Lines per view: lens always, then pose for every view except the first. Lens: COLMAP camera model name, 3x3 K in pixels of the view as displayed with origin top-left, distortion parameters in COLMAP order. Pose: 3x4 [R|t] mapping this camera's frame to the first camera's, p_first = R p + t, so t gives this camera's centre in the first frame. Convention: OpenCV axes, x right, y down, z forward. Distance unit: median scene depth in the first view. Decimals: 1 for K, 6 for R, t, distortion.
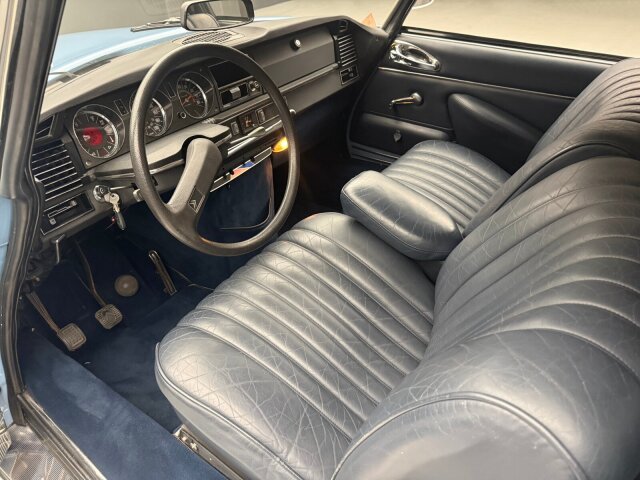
lens RADIAL K [[461.9, 0, 347.7], [0, 461.9, 240.2], [0, 0, 1]] dist [0.075354, -0.135088]
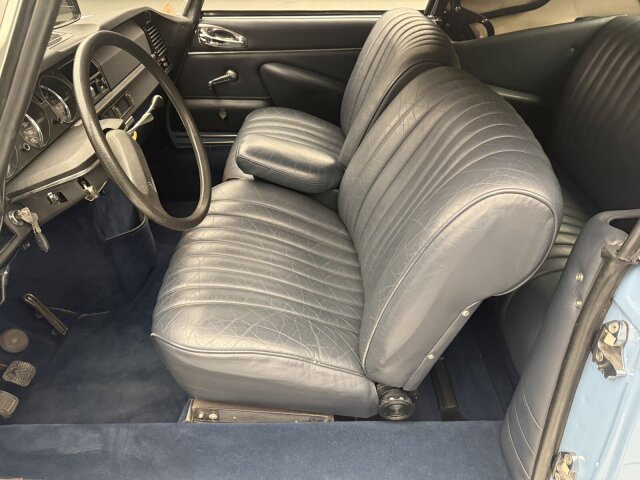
lens RADIAL K [[461.9, 0, 347.7], [0, 461.9, 240.2], [0, 0, 1]] dist [0.075354, -0.135088]
pose [[0.816524, -0.343232, 0.464199, -0.294679], [0.339961, 0.935740, 0.093901, 0.051567], [-0.466599, 0.081137, 0.880740, -0.064492]]
